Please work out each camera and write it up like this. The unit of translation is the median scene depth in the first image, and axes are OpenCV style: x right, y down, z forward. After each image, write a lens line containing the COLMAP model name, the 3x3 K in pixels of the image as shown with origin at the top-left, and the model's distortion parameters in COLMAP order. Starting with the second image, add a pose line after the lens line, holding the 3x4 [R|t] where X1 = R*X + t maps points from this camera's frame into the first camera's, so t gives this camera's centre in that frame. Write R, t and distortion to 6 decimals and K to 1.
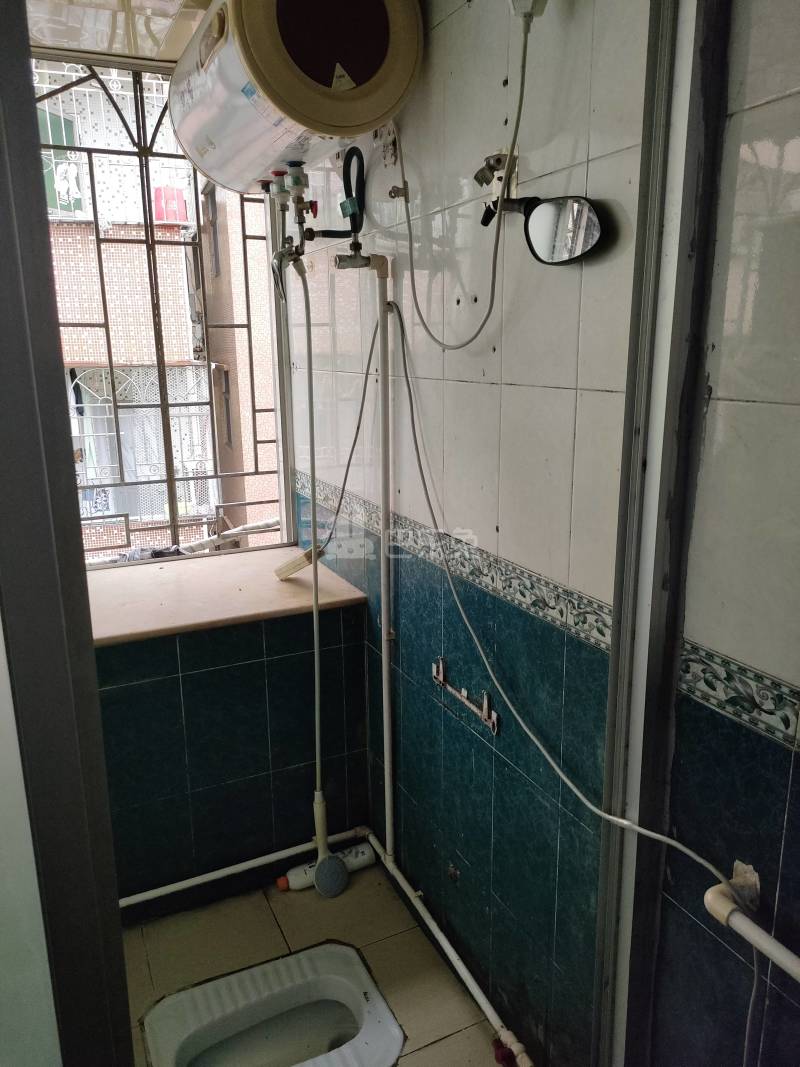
lens RADIAL K [[775.7, 0, 400.0], [0, 775.7, 533.5], [0, 0, 1]] dist [0.071686, -0.086947]
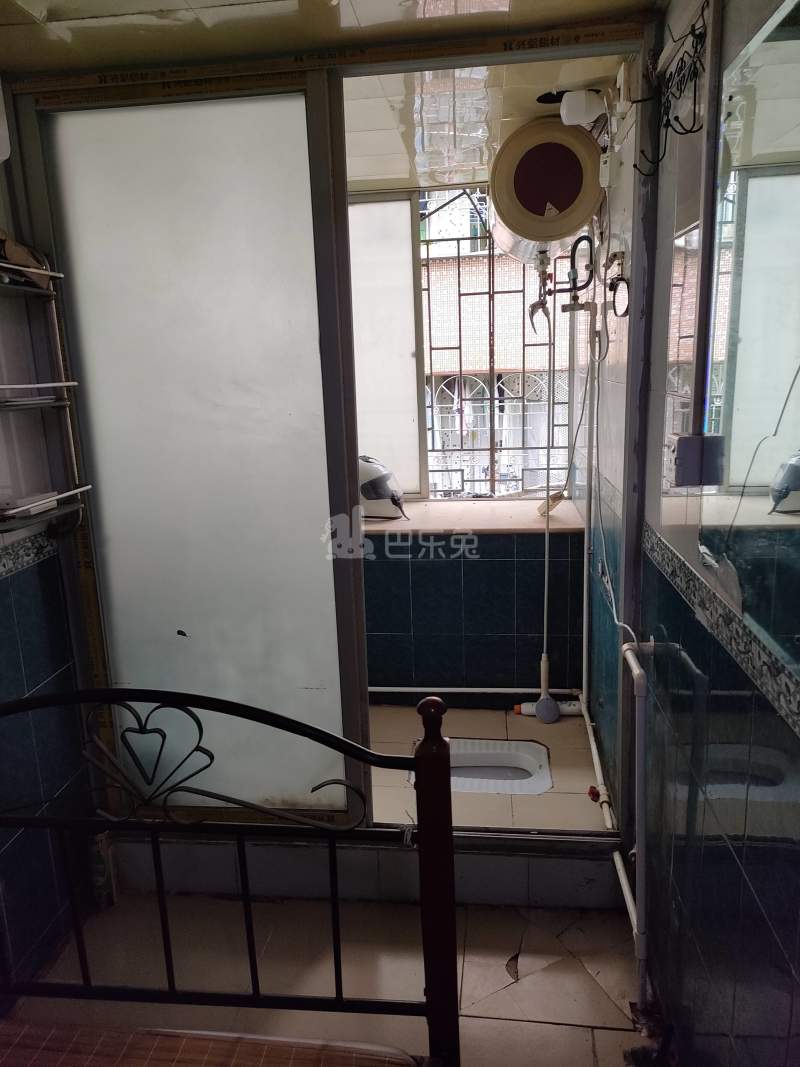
lens RADIAL K [[775.7, 0, 400.0], [0, 775.7, 533.5], [0, 0, 1]] dist [0.071686, -0.086947]
pose [[0.850522, 0.098554, -0.516623, 0.412366], [-0.100019, 0.994669, 0.025087, 0.088649], [0.516341, 0.030335, 0.855845, -0.439244]]
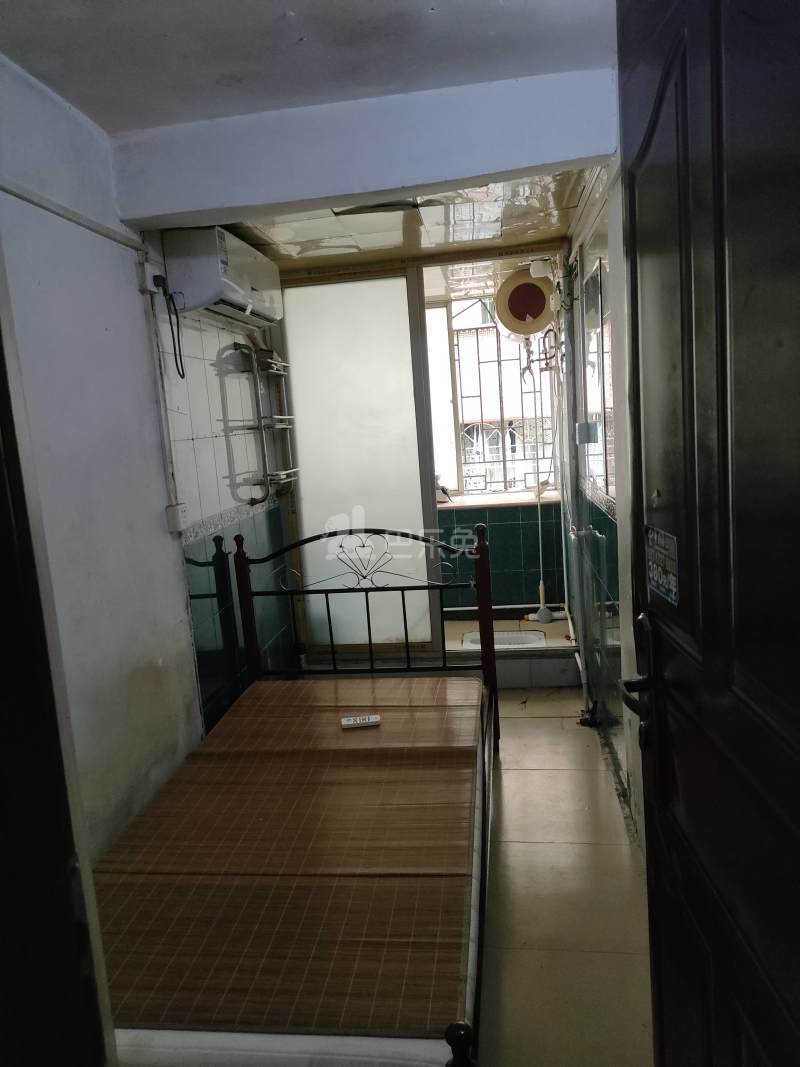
lens RADIAL K [[775.7, 0, 400.0], [0, 775.7, 533.5], [0, 0, 1]] dist [0.071686, -0.086947]
pose [[0.839238, 0.032481, -0.542793, 0.830908], [-0.068057, 0.996639, -0.045586, 0.322816], [0.539488, 0.075198, 0.838629, -1.268280]]
